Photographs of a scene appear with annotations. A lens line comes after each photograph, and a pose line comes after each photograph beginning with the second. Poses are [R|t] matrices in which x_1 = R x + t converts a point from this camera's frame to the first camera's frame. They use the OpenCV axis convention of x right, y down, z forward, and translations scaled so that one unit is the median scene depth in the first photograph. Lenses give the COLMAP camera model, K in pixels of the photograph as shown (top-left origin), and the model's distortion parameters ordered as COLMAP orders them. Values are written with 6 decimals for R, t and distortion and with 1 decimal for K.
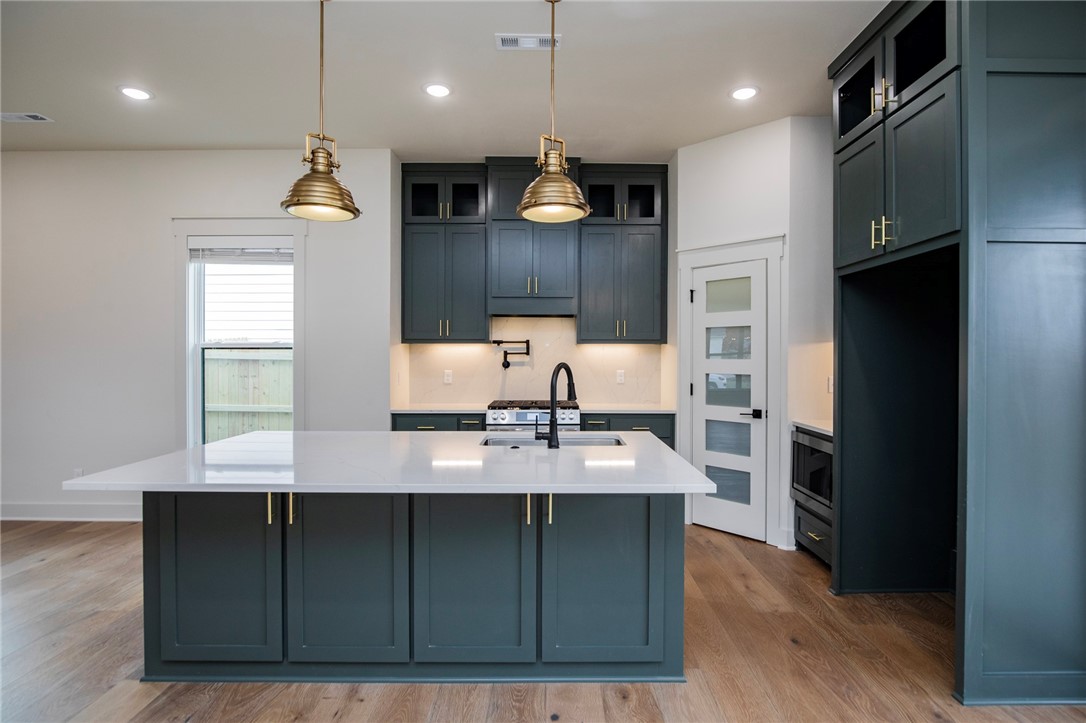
lens RADIAL K [[550.8, 0, 552.8], [0, 550.8, 359.0], [0, 0, 1]] dist [-0.023037, 0.000740]
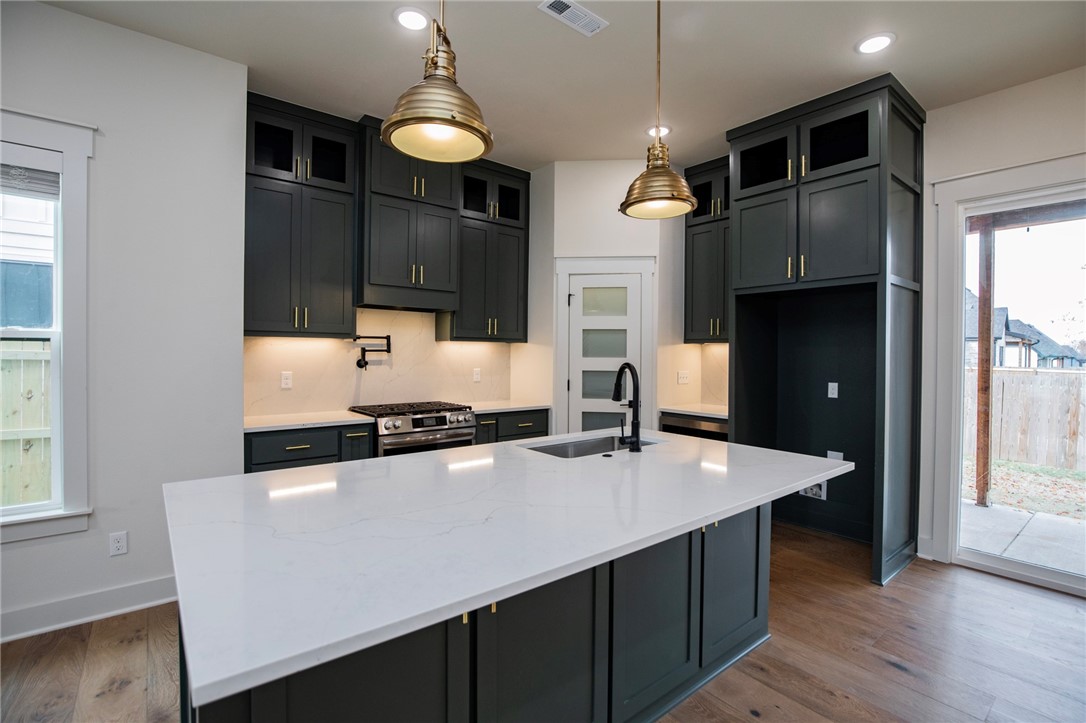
lens RADIAL K [[502.4, 0, 553.6], [0, 502.4, 359.4], [0, 0, 1]] dist [-0.028014, 0.000547]
pose [[0.774331, -0.001754, 0.632778, -0.411746], [-0.003279, 0.999972, 0.006784, -0.003101], [-0.632772, -0.007328, 0.774303, 0.252077]]
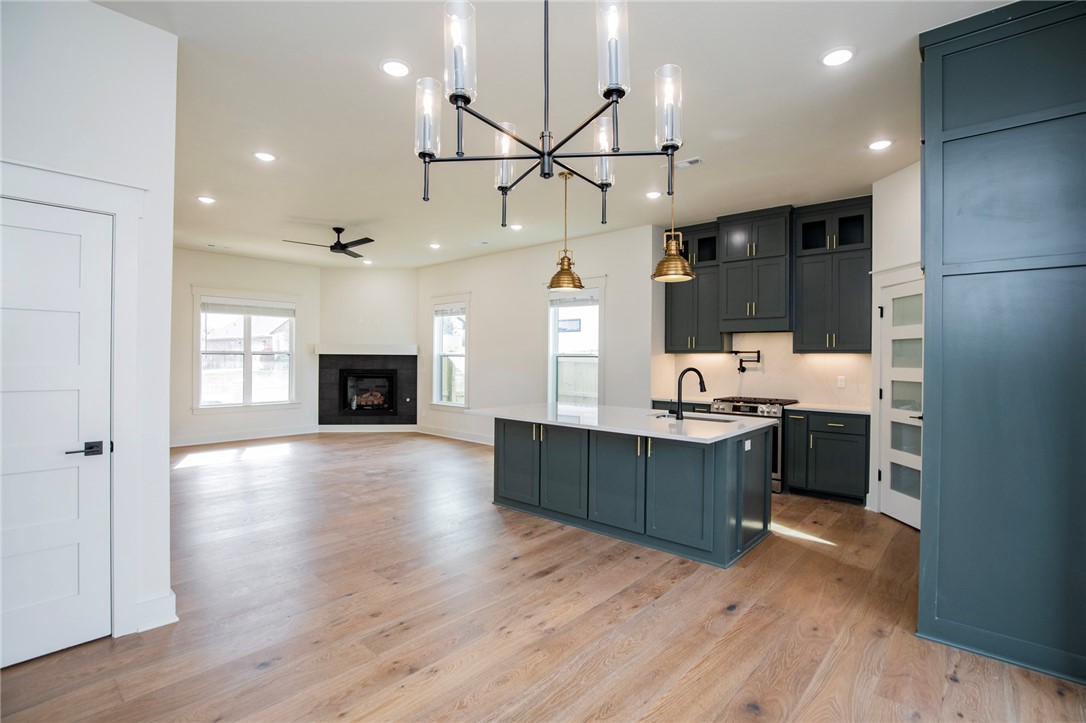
lens RADIAL K [[507.7, 0, 547.8], [0, 507.7, 358.9], [0, 0, 1]] dist [-0.032368, -0.000170]
pose [[0.747419, 0.005471, -0.664330, 0.434527], [-0.011855, 0.999917, -0.005103, -0.004101], [0.664247, 0.011689, 0.747422, -0.236418]]
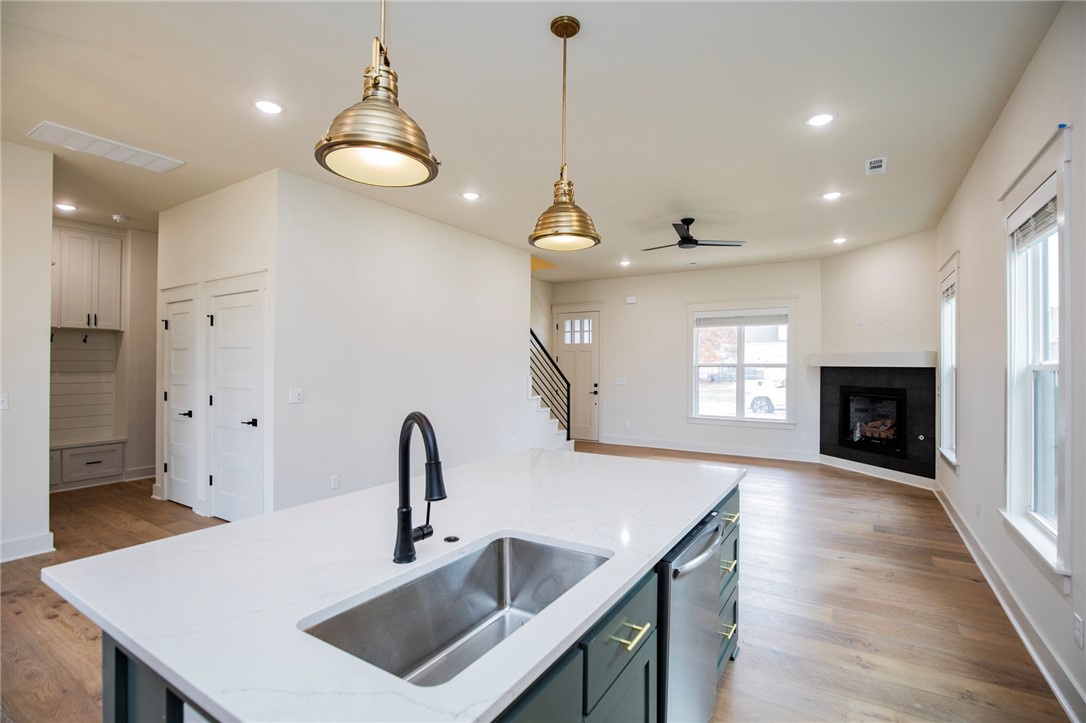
lens RADIAL K [[502.4, 0, 553.6], [0, 502.4, 359.4], [0, 0, 1]] dist [-0.028014, 0.000547]
pose [[-0.527374, -0.013330, -0.849528, 0.223925], [-0.014289, 0.999875, -0.006819, -0.022973], [0.849513, 0.008543, -0.527499, 0.861948]]
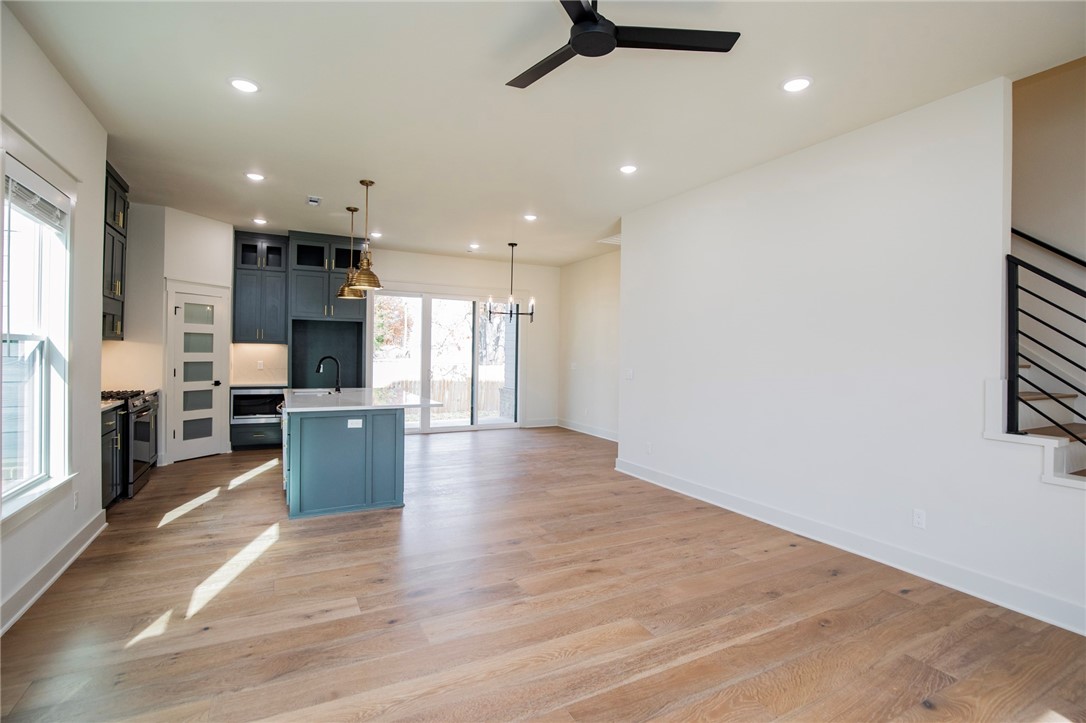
lens RADIAL K [[517.9, 0, 551.5], [0, 517.9, 353.6], [0, 0, 1]] dist [-0.028382, 0.000174]
pose [[-0.465276, -0.010037, 0.885109, -1.494405], [-0.010088, 0.999931, 0.006036, -0.016608], [-0.885108, -0.006121, -0.465345, 0.754497]]
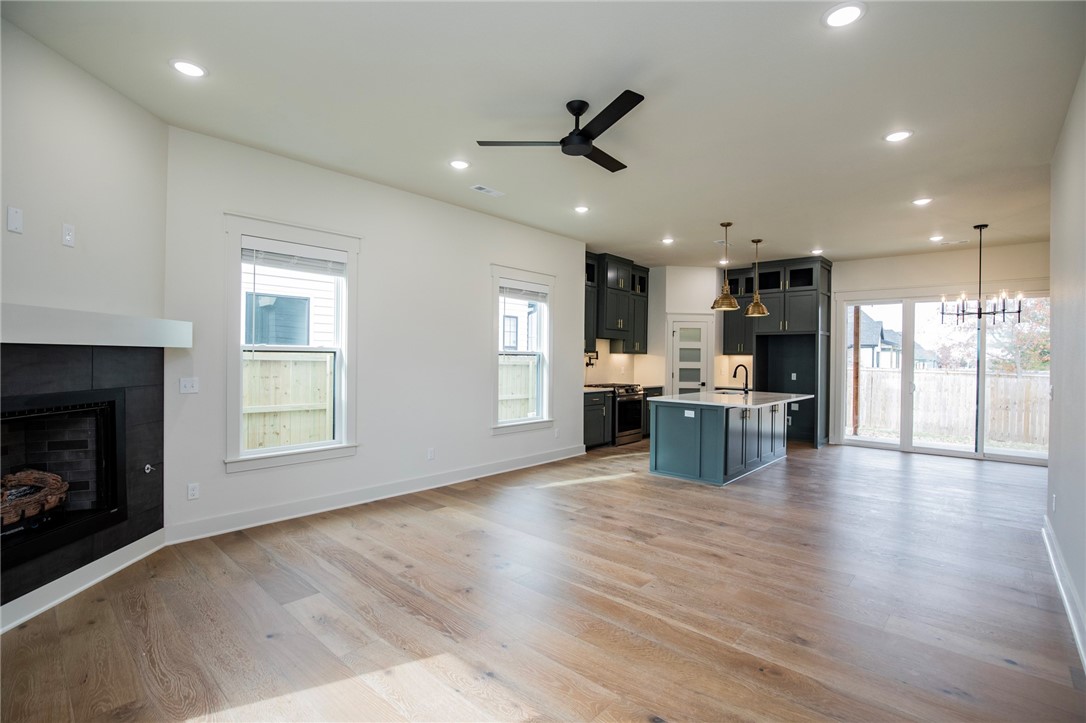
lens RADIAL K [[502.4, 0, 553.6], [0, 502.4, 359.4], [0, 0, 1]] dist [-0.028014, 0.000547]
pose [[0.668229, 0.002450, 0.743952, -1.636581], [-0.006365, 0.999977, 0.002425, -0.011870], [-0.743929, -0.006356, 0.668229, -0.006937]]
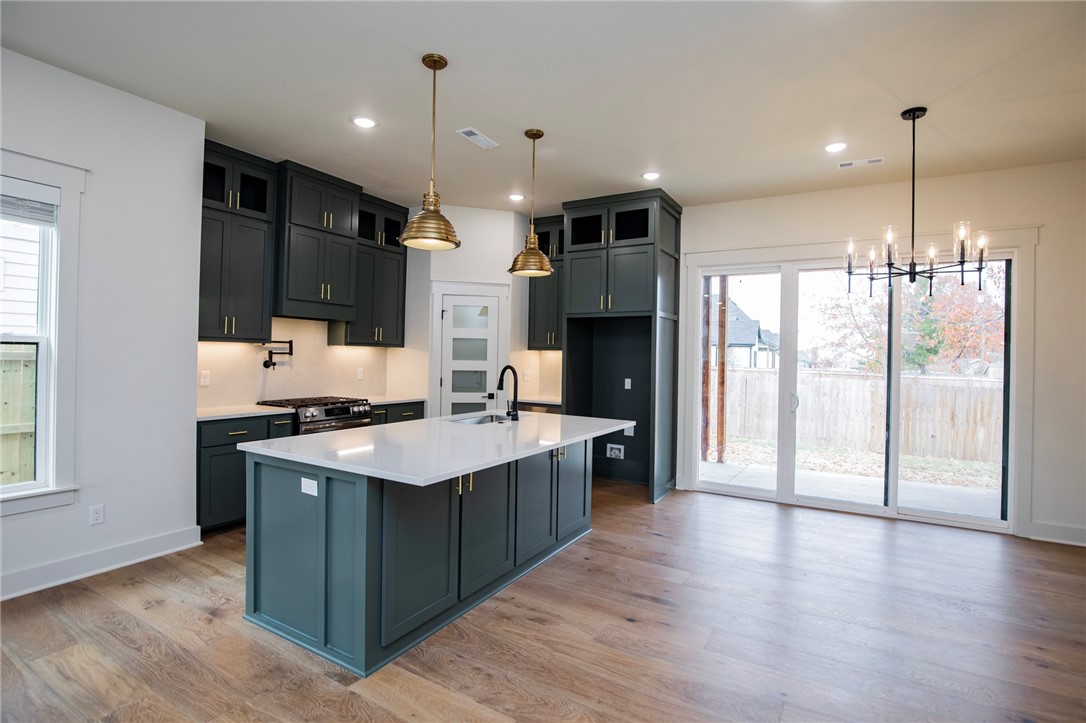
lens RADIAL K [[517.9, 0, 551.5], [0, 517.9, 353.6], [0, 0, 1]] dist [-0.028382, 0.000174]
pose [[0.507098, 0.013001, 0.861790, -0.744581], [-0.013136, 0.999887, -0.007354, -0.010778], [-0.861788, -0.007592, 0.507212, 0.105525]]
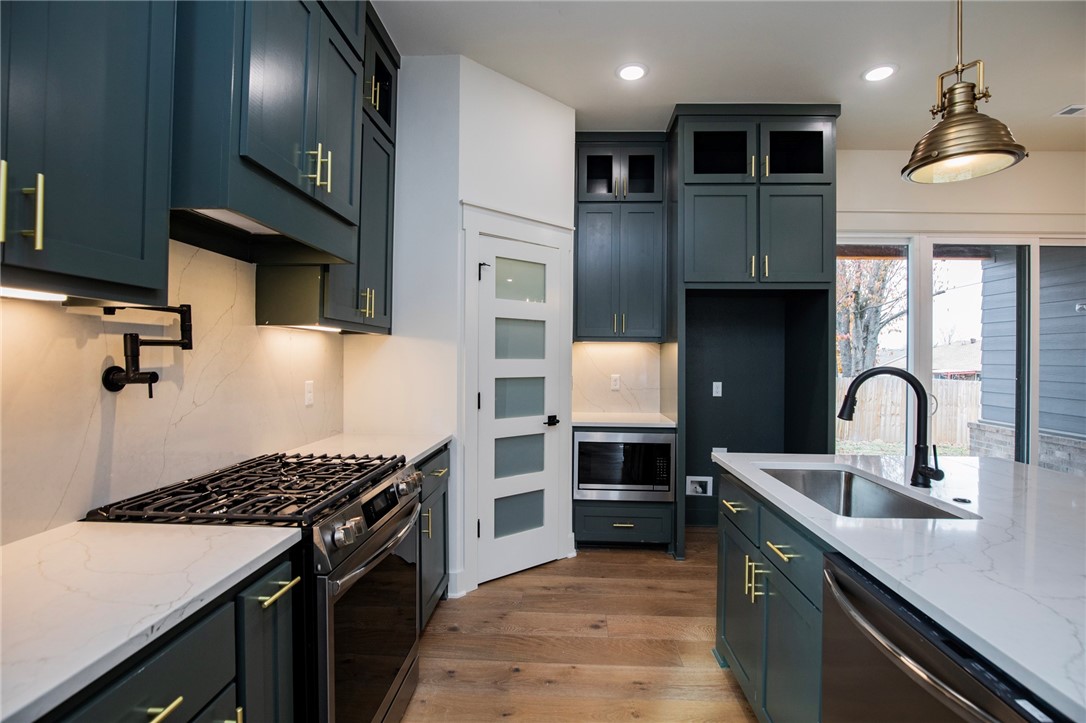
lens RADIAL K [[502.4, 0, 553.6], [0, 502.4, 359.4], [0, 0, 1]] dist [-0.028014, 0.000547]
pose [[0.043243, -0.005045, 0.999052, -0.409962], [-0.002828, 0.999983, 0.005172, -0.002996], [-0.999061, -0.003049, 0.043228, 0.894573]]
